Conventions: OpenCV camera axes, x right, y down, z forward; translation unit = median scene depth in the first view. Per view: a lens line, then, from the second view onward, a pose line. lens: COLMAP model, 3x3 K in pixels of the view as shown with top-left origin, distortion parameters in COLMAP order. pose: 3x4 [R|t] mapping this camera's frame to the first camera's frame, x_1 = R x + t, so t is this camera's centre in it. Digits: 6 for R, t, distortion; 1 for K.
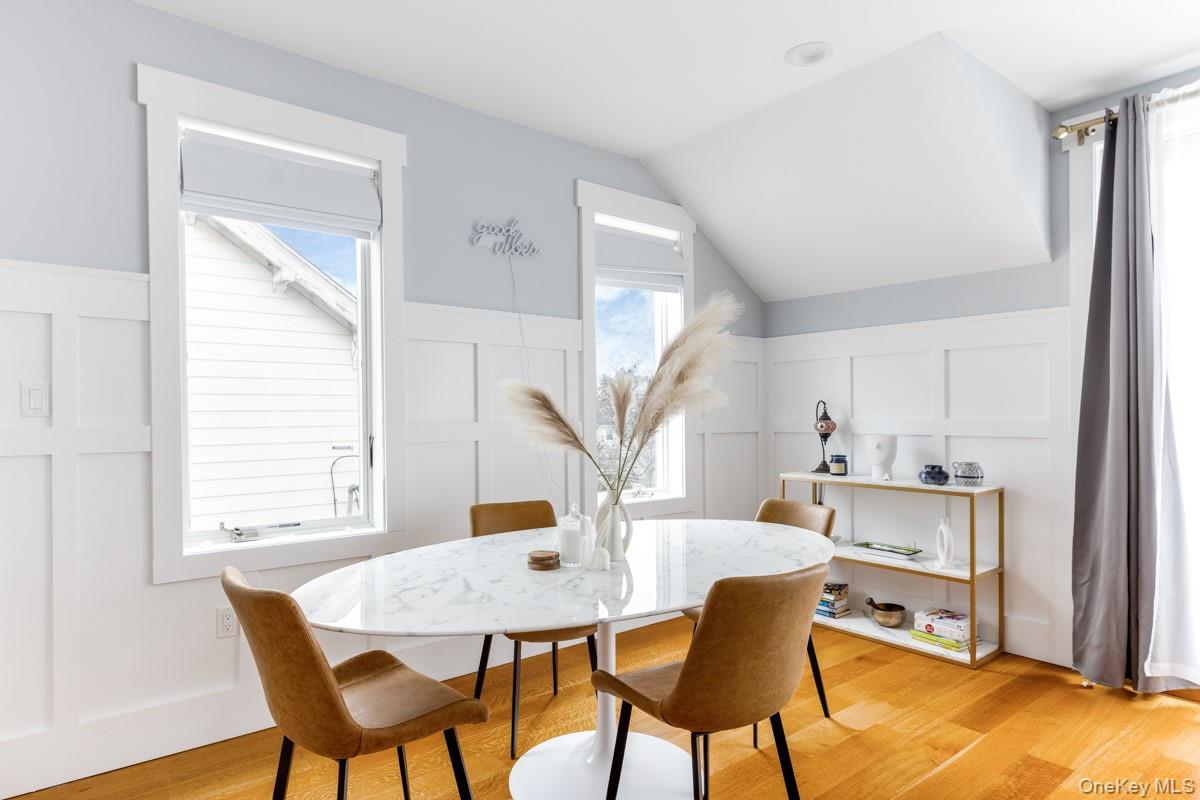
lens RADIAL K [[692.5, 0, 600.0], [0, 692.5, 400.0], [0, 0, 1]] dist [0.004132, 0.000469]
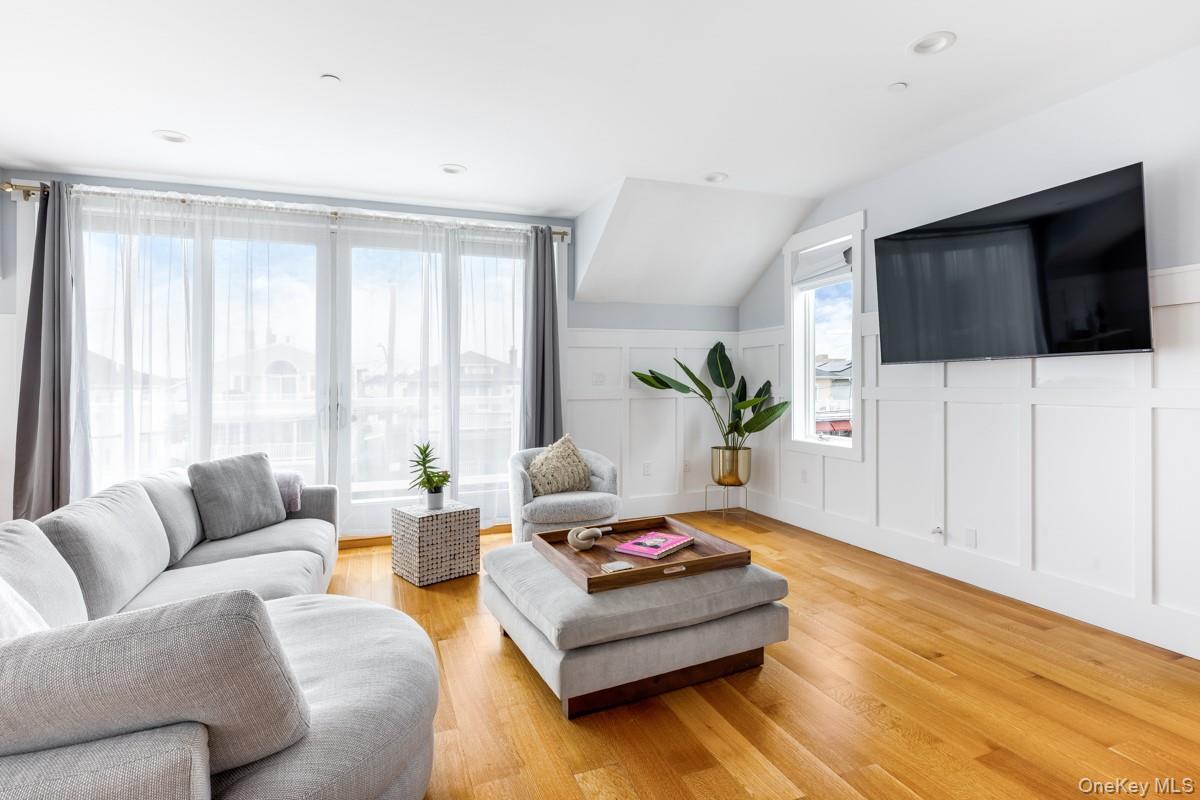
lens RADIAL K [[590.0, 0, 600.5], [0, 590.0, 377.2], [0, 0, 1]] dist [-0.004350, 0.000504]
pose [[0.313075, 0.012254, 0.949649, -0.064131], [-0.009992, 0.999904, -0.009608, -0.012705], [-0.949676, -0.006481, 0.313168, -0.478350]]
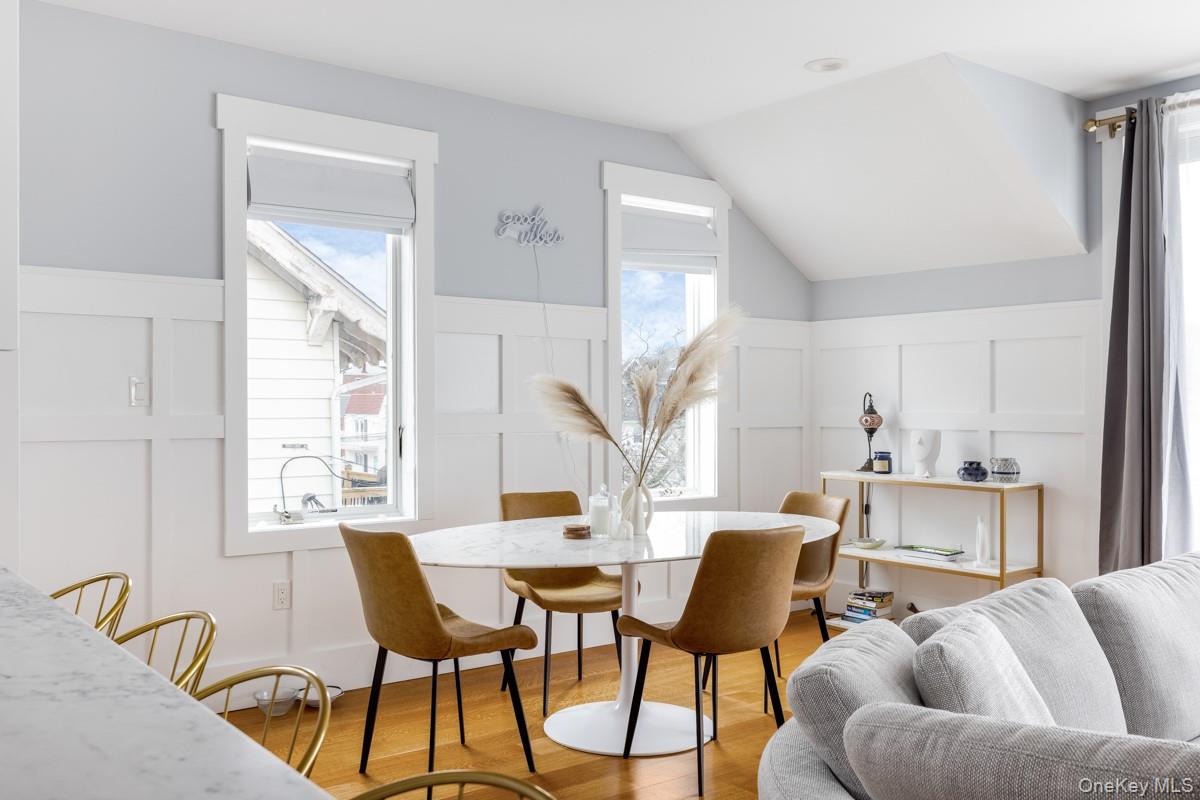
lens RADIAL K [[1056.4, 0, 600.0], [0, 1056.4, 400.0], [0, 0, 1]] dist [-0.004541, 0.004461]
pose [[0.999710, 0.005683, -0.023409, -0.001086], [-0.005283, 0.999840, 0.017103, -0.015223], [0.023502, -0.016975, 0.999580, -0.541100]]
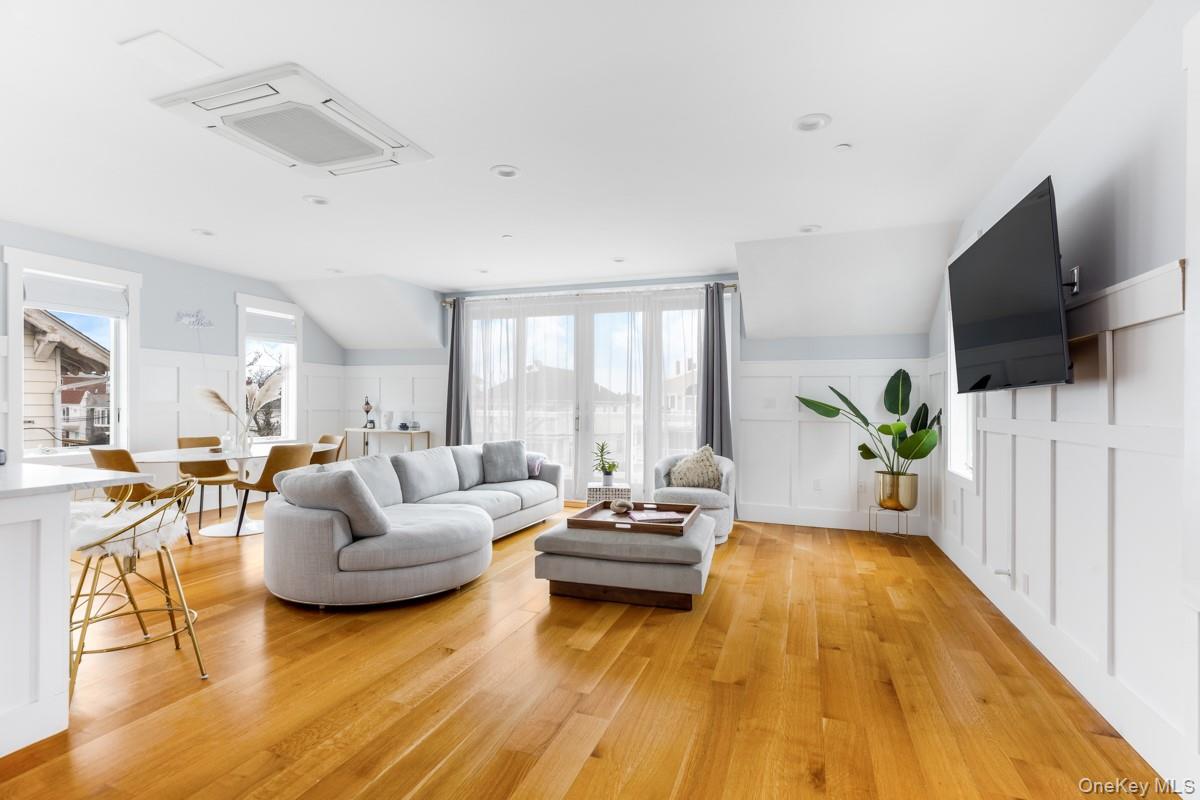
lens RADIAL K [[546.3, 0, 602.1], [0, 546.3, 408.3], [0, 0, 1]] dist [0.004547, 0.000333]
pose [[0.861067, 0.013520, 0.508312, 0.101608], [-0.029086, 0.999319, 0.022691, -0.030979], [-0.507659, -0.034323, 0.860874, -1.251783]]
